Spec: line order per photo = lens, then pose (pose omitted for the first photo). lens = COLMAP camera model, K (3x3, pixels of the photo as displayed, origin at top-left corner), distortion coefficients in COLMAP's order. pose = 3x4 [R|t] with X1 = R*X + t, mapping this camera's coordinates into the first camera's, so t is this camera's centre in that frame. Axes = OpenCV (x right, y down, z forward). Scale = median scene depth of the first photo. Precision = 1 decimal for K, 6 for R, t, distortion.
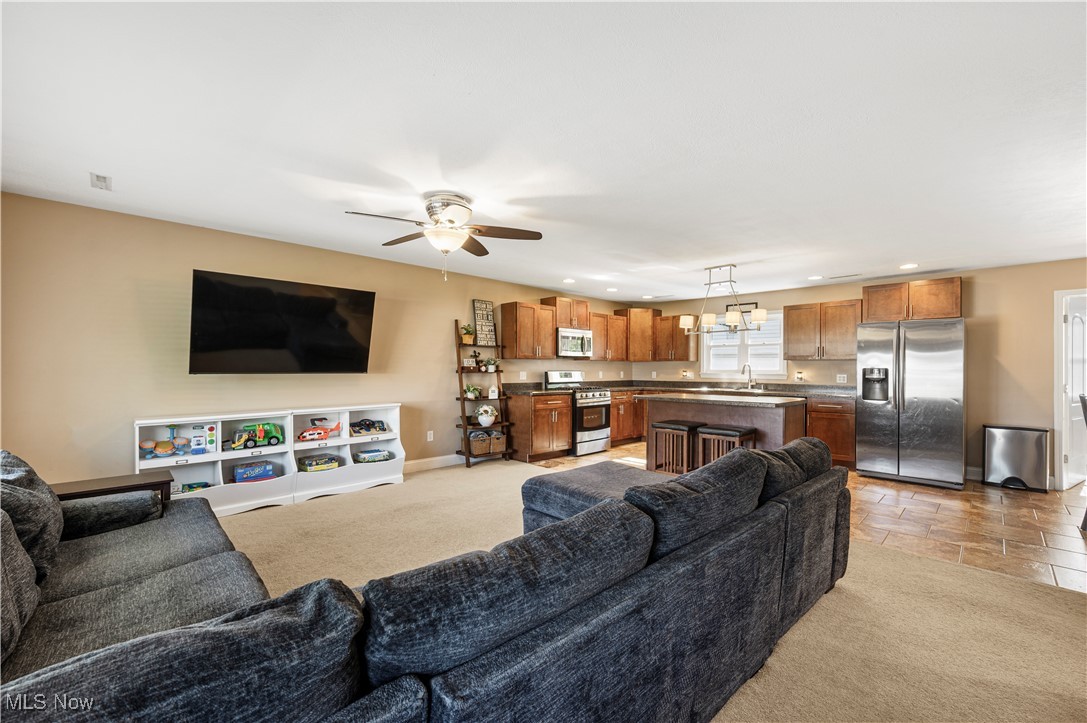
lens RADIAL K [[426.9, 0, 543.5], [0, 426.9, 361.5], [0, 0, 1]] dist [-0.000226, -0.000014]
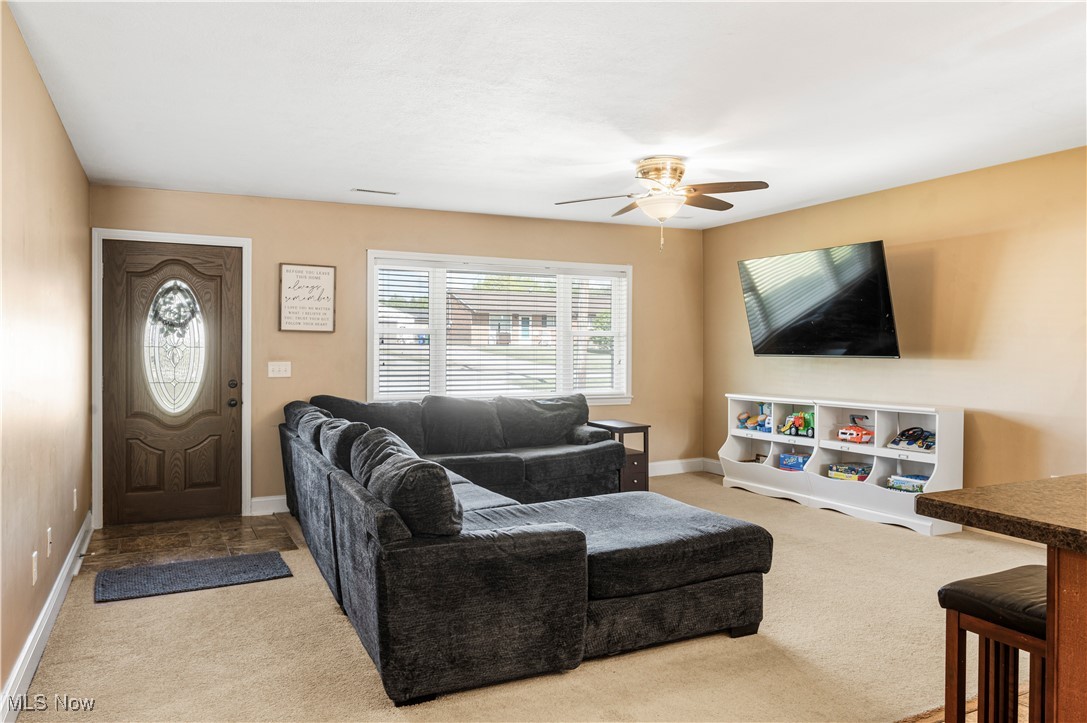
lens RADIAL K [[750.1, 0, 543.5], [0, 750.1, 361.5], [0, 0, 1]] dist [0.000645, 0.000069]
pose [[-0.294613, 0.008691, -0.955577, 0.964464], [0.012920, 0.999903, 0.005110, 0.021681], [0.955529, -0.010840, -0.294696, 0.878060]]
